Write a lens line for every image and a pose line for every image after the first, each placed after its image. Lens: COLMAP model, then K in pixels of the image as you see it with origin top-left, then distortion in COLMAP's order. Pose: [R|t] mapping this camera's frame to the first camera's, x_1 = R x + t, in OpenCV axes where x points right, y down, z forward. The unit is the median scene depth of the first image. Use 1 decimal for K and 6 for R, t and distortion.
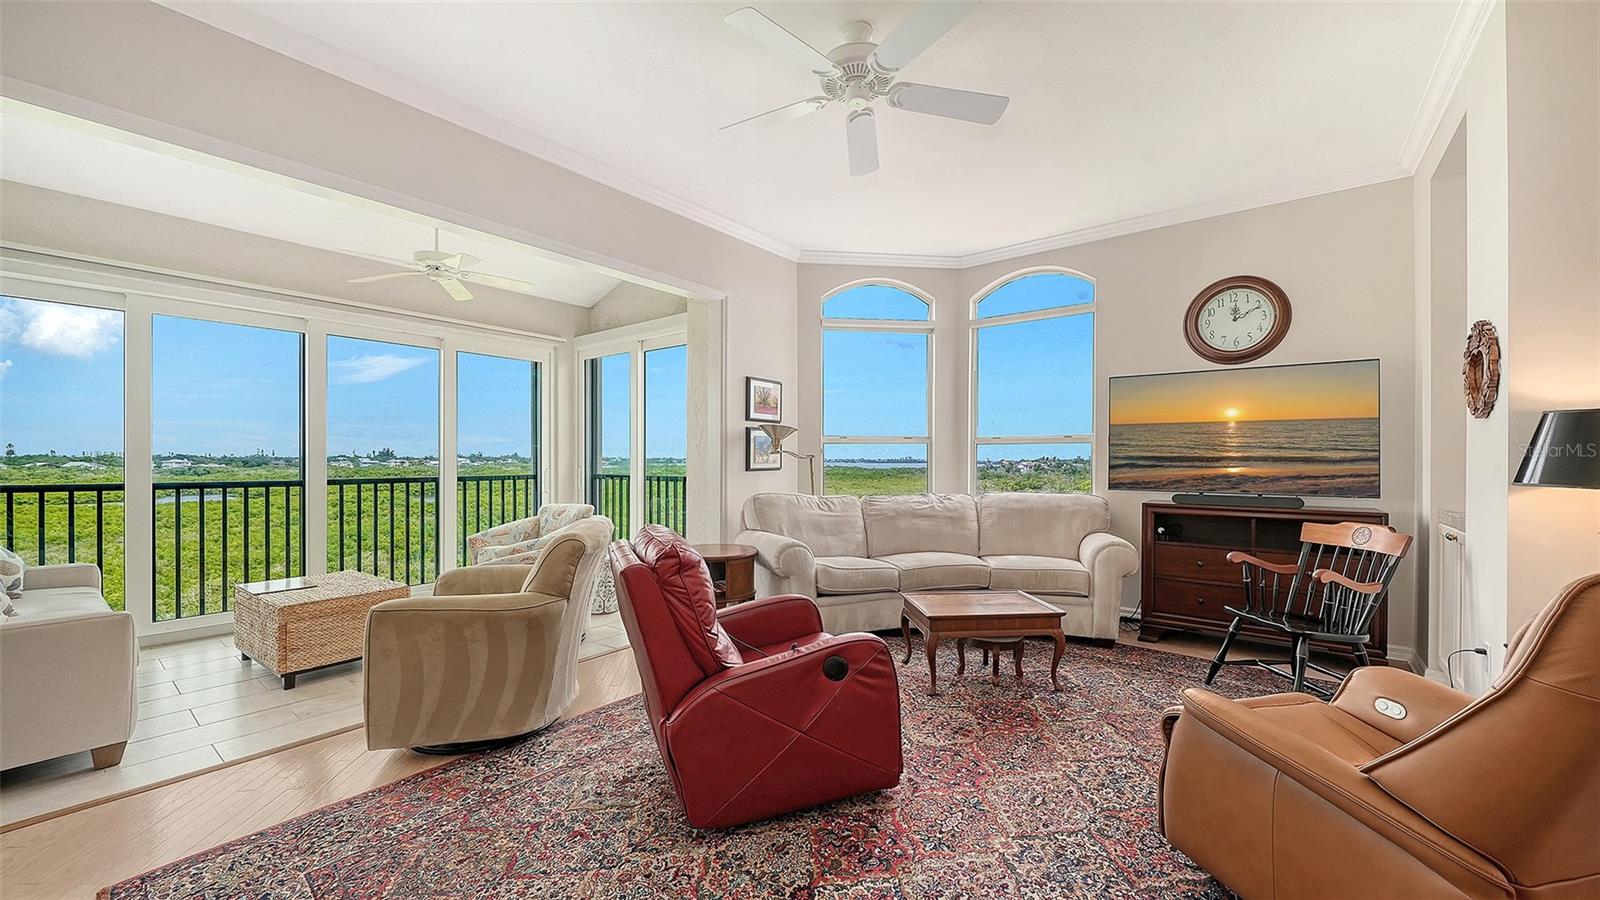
lens RADIAL K [[601.9, 0, 805.7], [0, 601.9, 459.9], [0, 0, 1]] dist [-0.003897, -0.000846]
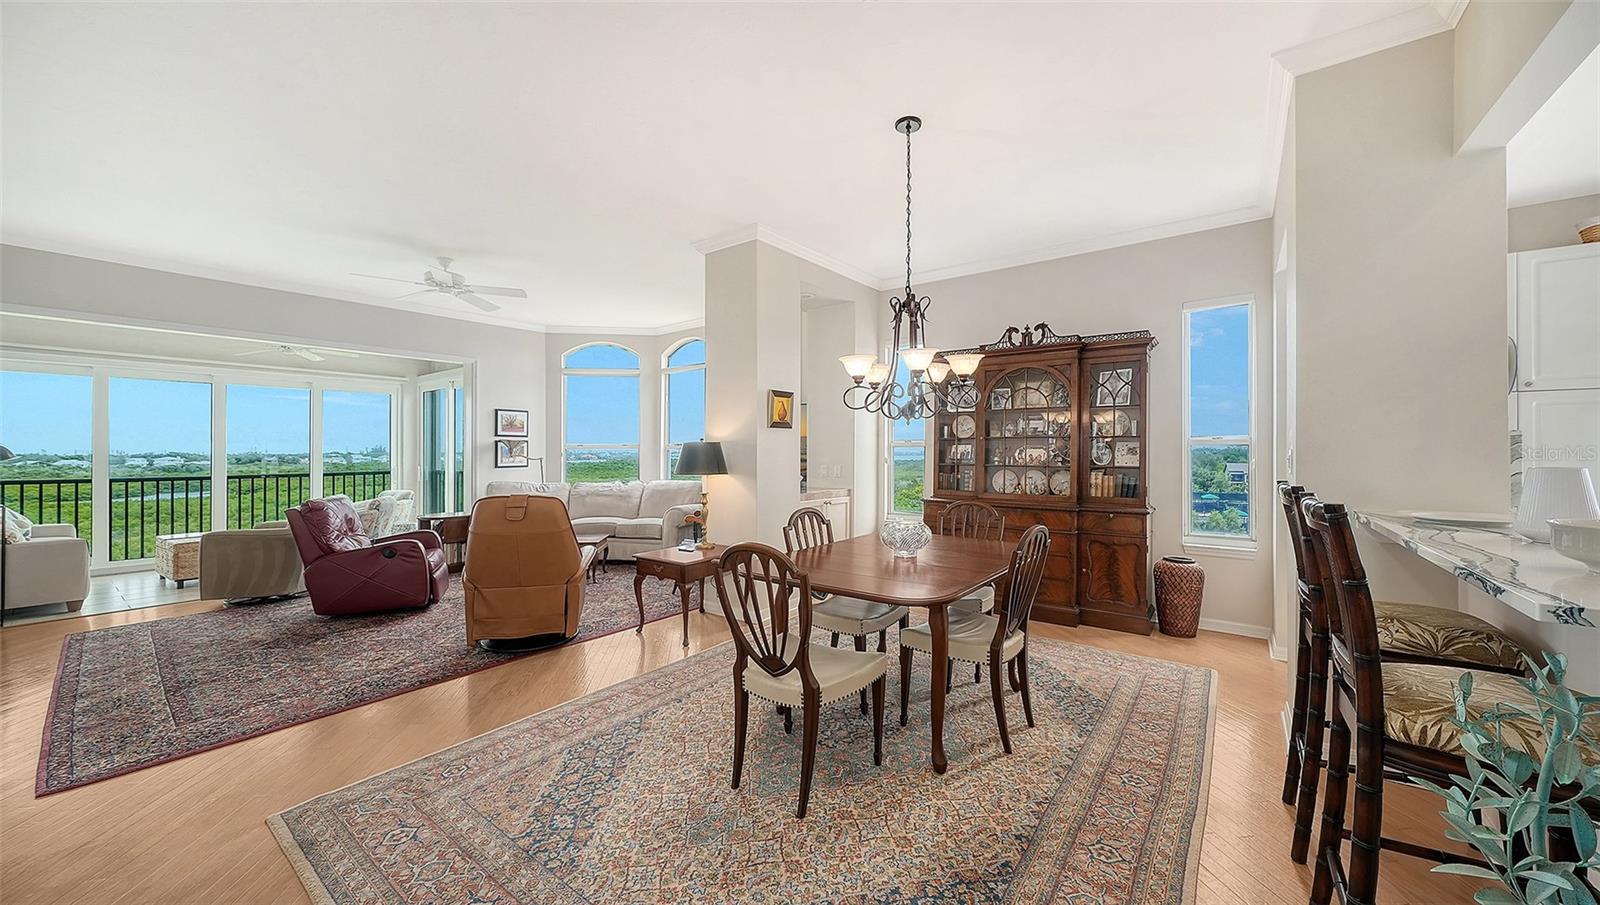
lens RADIAL K [[577.0, 0, 801.8], [0, 577.0, 450.3], [0, 0, 1]] dist [0.001813, 0.000167]
pose [[0.999807, -0.007527, 0.018144, 0.689281], [0.007596, 0.999964, -0.003735, -0.016732], [-0.018115, 0.003872, 0.999828, -0.553379]]
